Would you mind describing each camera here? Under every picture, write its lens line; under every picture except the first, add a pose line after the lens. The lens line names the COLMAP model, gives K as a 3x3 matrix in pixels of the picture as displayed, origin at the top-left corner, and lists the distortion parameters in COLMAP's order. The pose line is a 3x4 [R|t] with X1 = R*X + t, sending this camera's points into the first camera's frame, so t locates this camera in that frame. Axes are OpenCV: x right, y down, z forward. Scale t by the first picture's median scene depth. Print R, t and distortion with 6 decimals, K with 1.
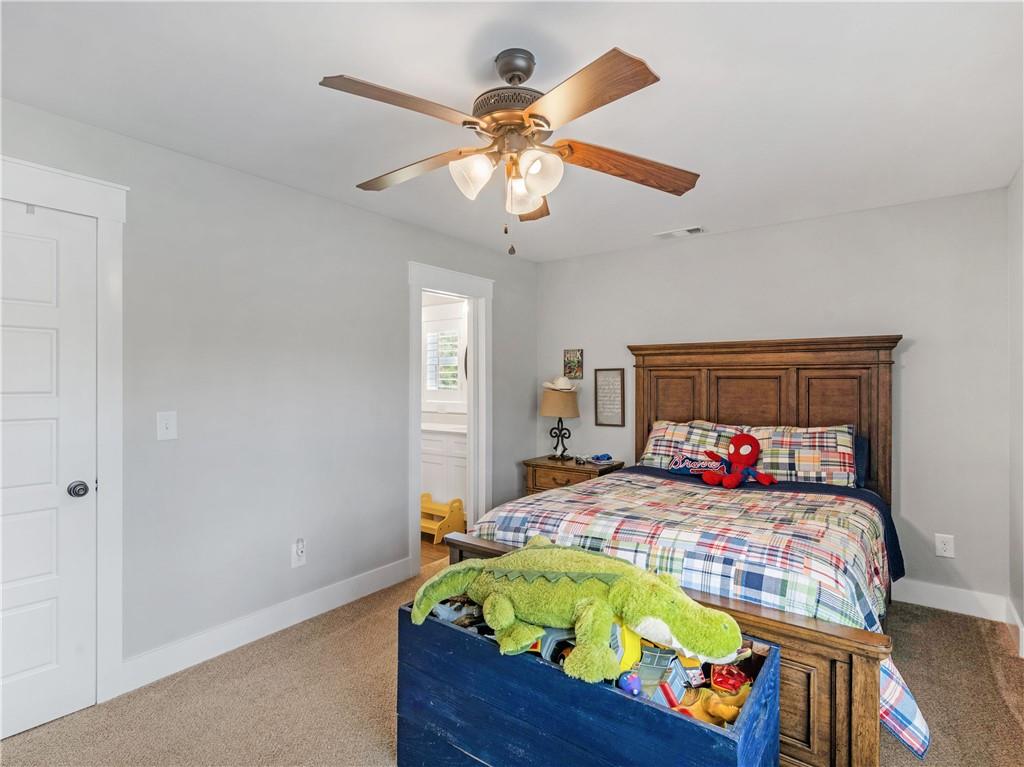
lens RADIAL K [[535.6, 0, 536.6], [0, 535.6, 375.7], [0, 0, 1]] dist [0.001059, -0.000974]
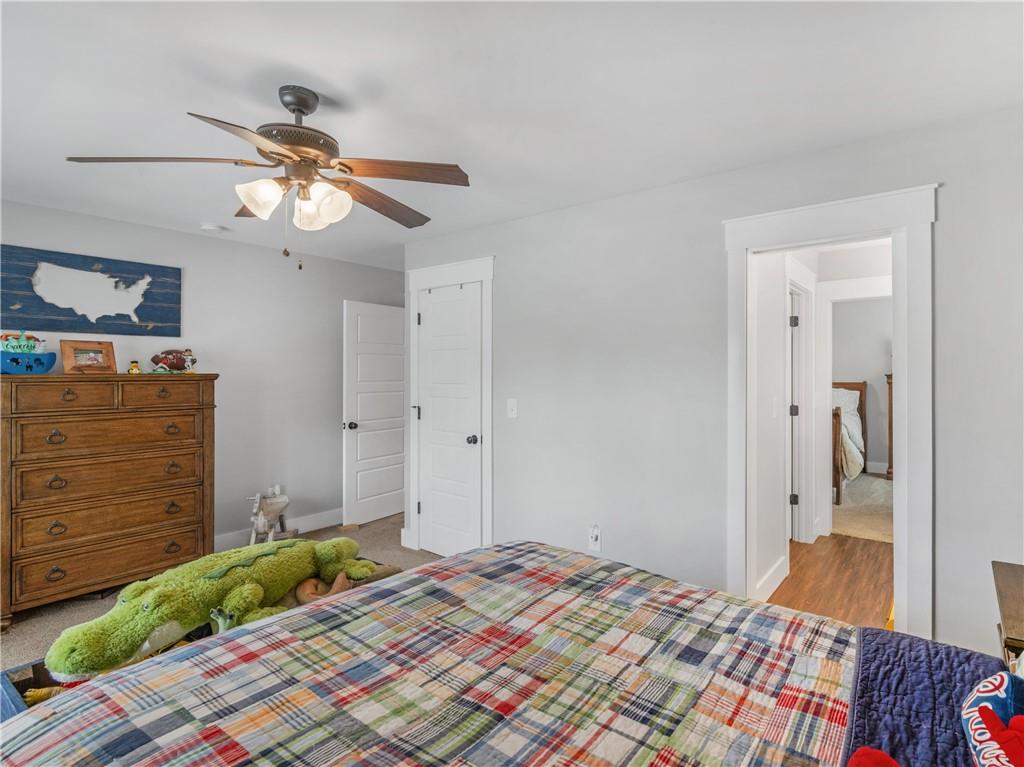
lens RADIAL K [[535.6, 0, 536.6], [0, 535.6, 375.7], [0, 0, 1]] dist [0.001059, -0.000974]
pose [[-0.026444, 0.004816, -0.999639, 0.871233], [-0.008596, 0.999950, 0.005045, -0.003335], [0.999613, 0.008726, -0.026402, 1.276991]]
